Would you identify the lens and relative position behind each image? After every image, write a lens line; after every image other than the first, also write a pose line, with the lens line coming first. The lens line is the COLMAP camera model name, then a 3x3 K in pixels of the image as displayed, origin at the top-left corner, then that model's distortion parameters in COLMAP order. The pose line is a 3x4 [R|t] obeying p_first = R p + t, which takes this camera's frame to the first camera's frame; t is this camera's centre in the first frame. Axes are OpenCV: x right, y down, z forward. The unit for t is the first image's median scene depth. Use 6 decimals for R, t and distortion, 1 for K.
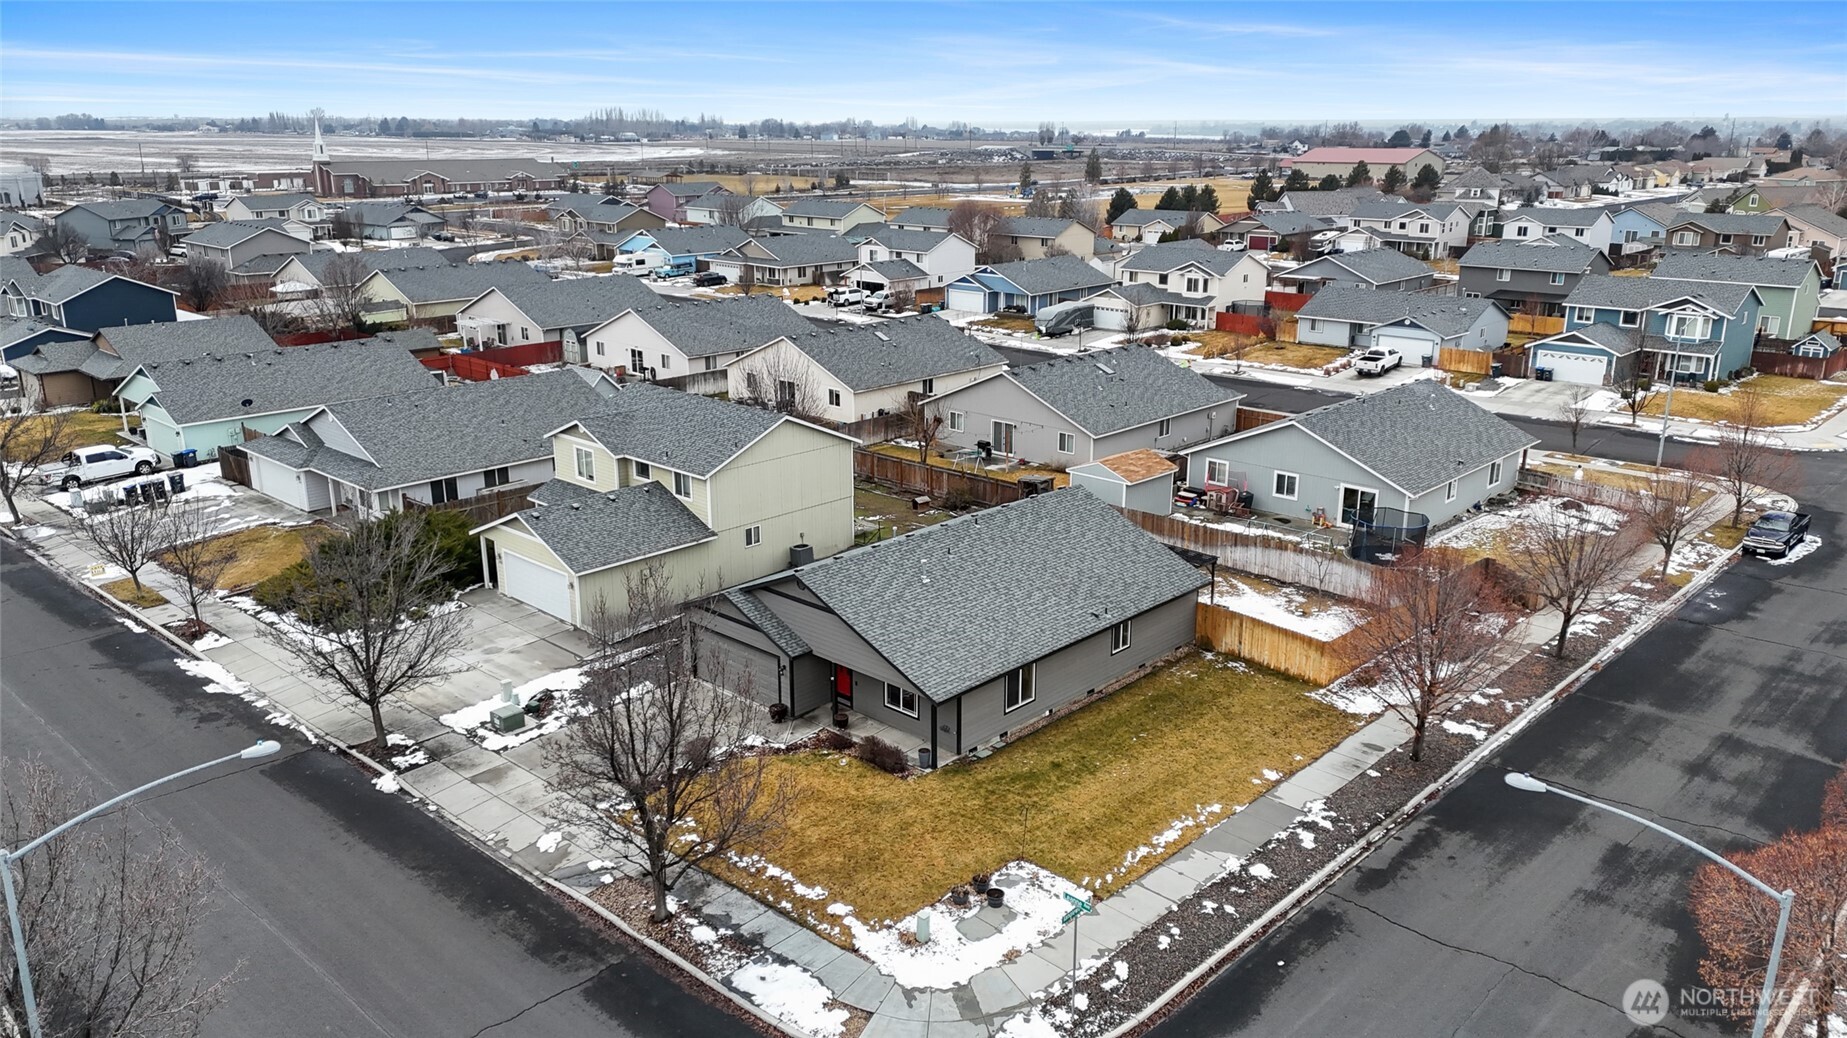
lens RADIAL K [[1339.4, 0, 923.1], [0, 1339.4, 523.0], [0, 0, 1]] dist [0.118640, -0.153653]
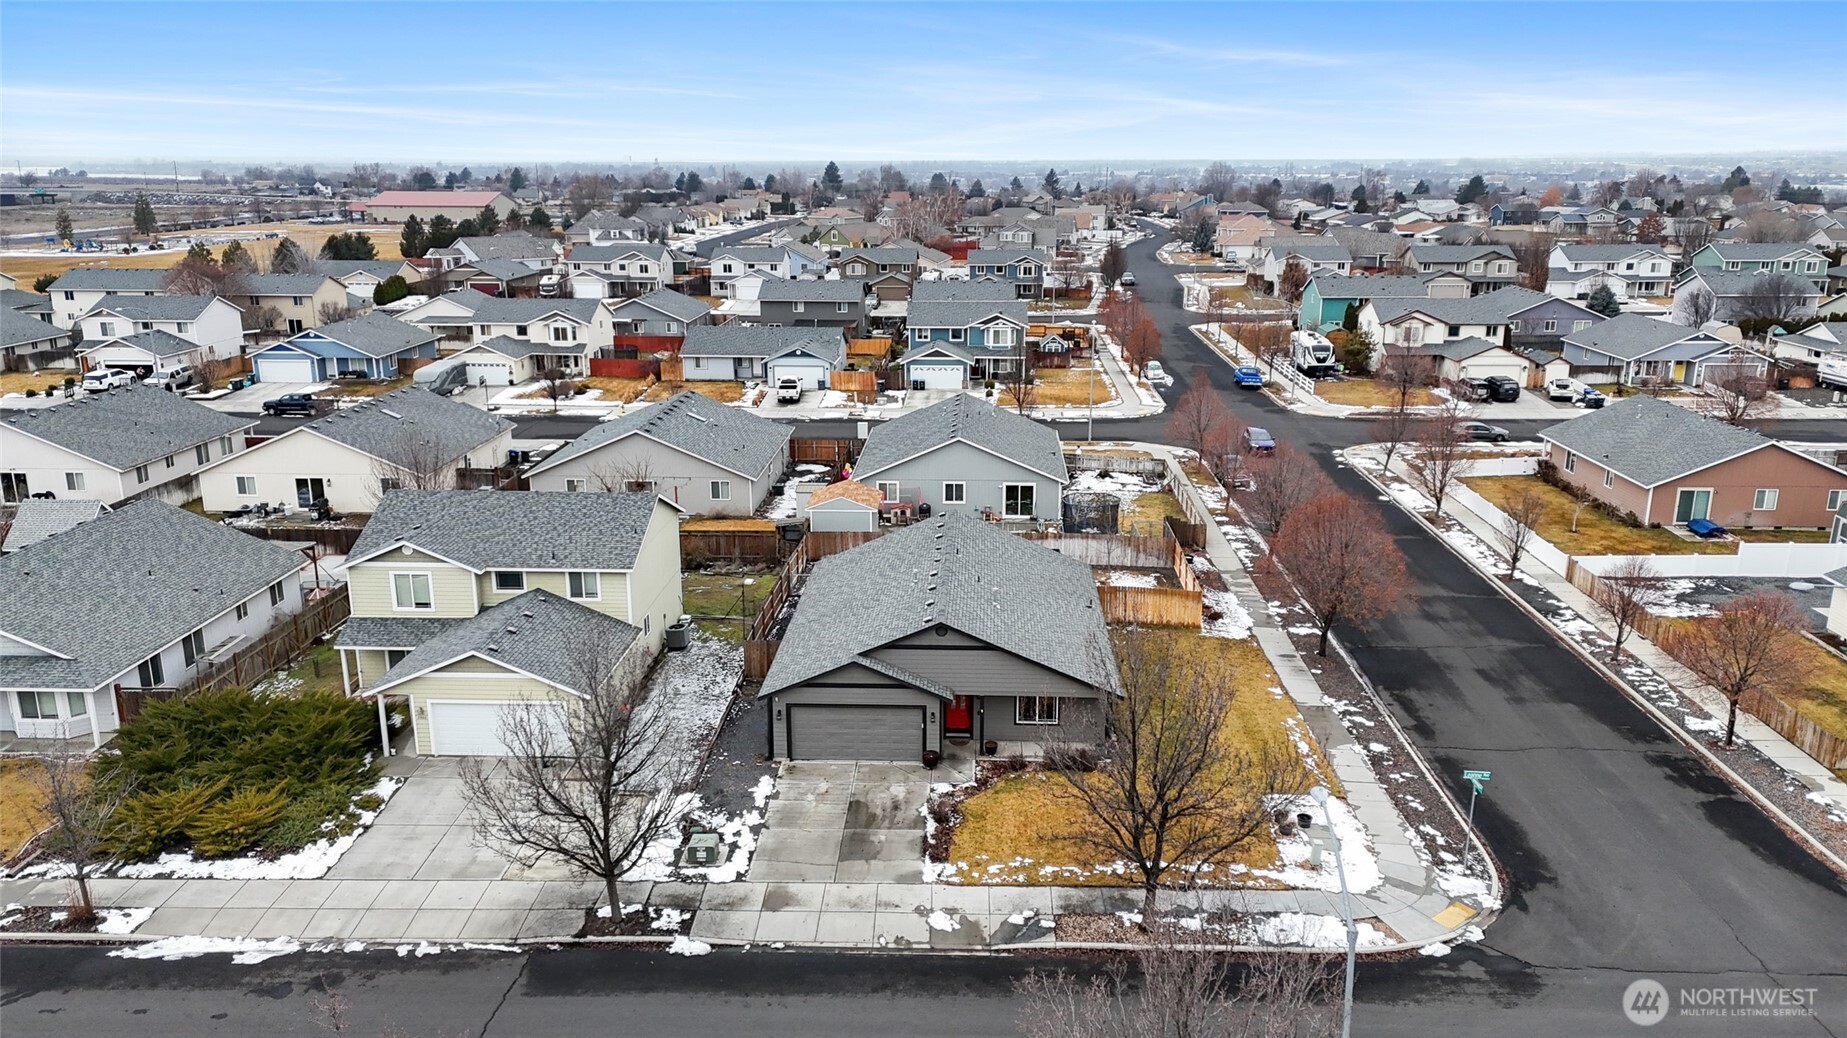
lens RADIAL K [[1339.4, 0, 923.1], [0, 1339.4, 523.0], [0, 0, 1]] dist [0.118640, -0.153653]
pose [[0.758363, -0.170534, 0.629130, -0.557164], [0.187538, 0.981444, 0.039971, -0.061447], [-0.624272, 0.087674, 0.776272, 0.137135]]
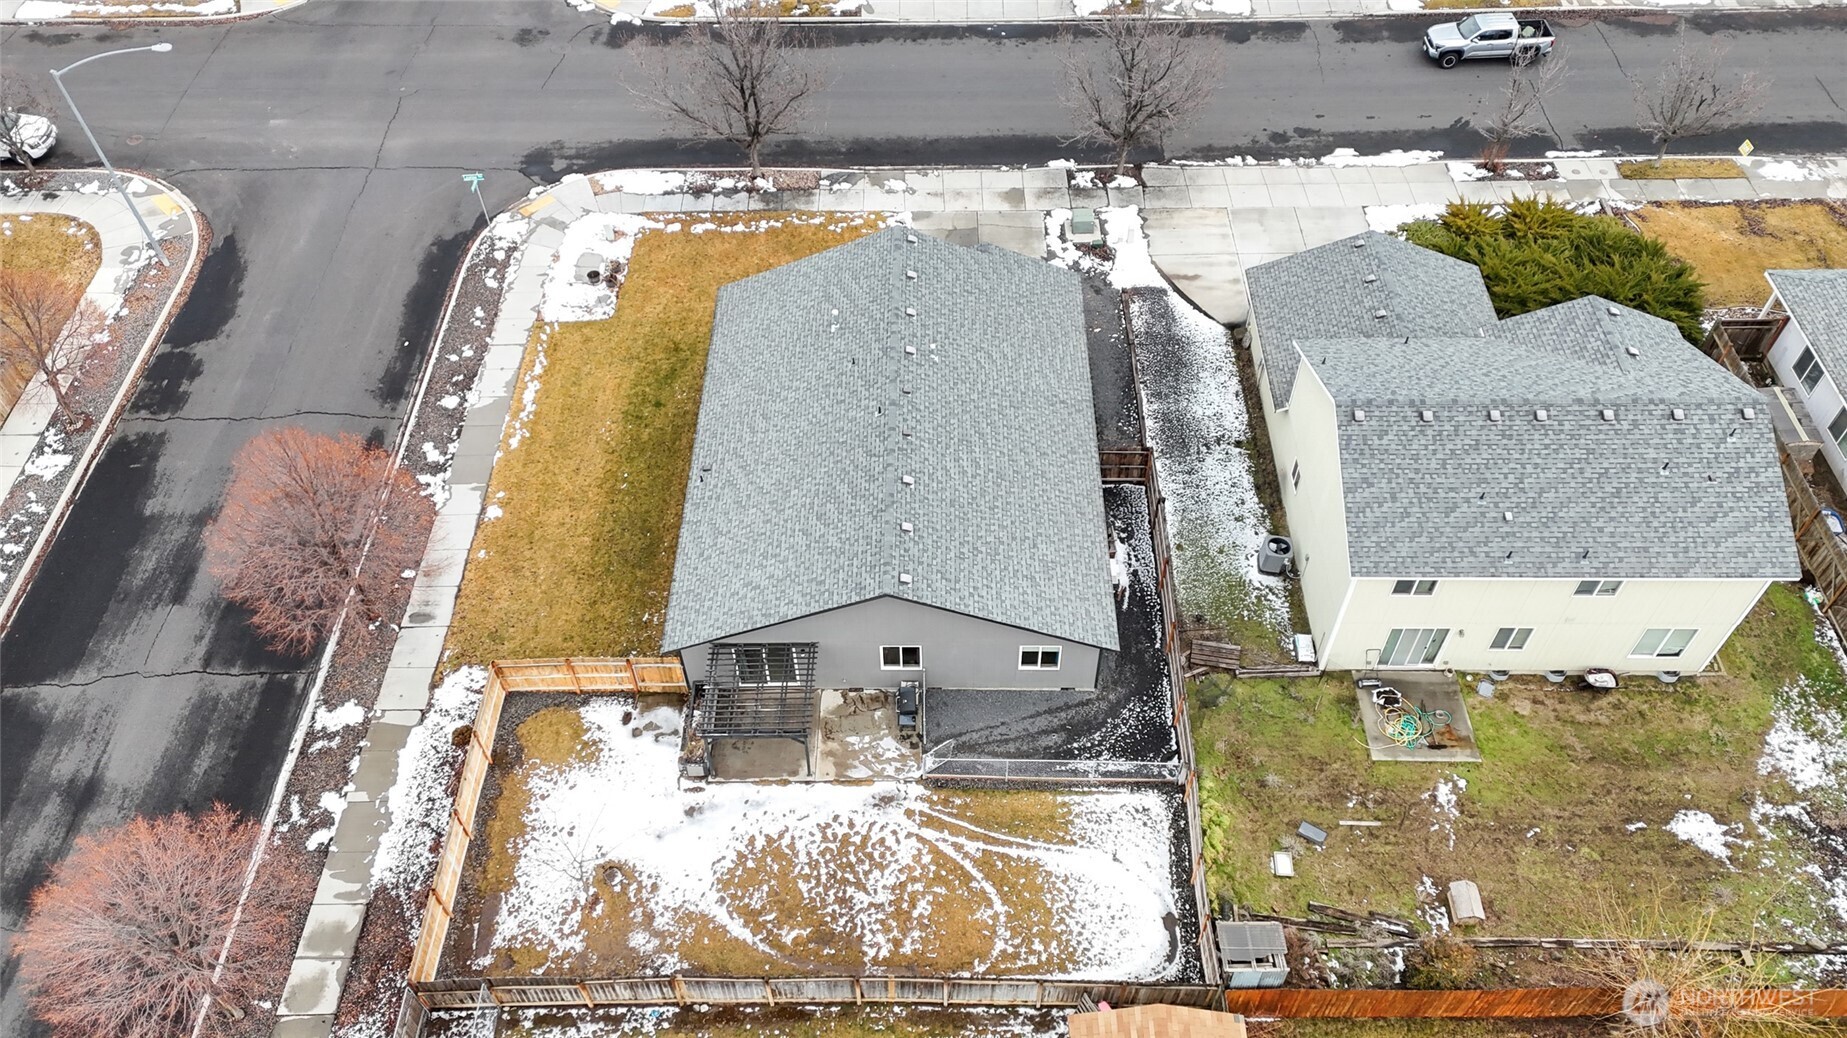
lens RADIAL K [[1339.4, 0, 923.1], [0, 1339.4, 523.0], [0, 0, 1]] dist [0.118640, -0.153653]
pose [[-0.731598, 0.530362, -0.428347, 0.332206], [-0.182449, 0.453080, 0.872600, -0.560009], [0.656869, 0.716544, -0.234708, 1.045713]]
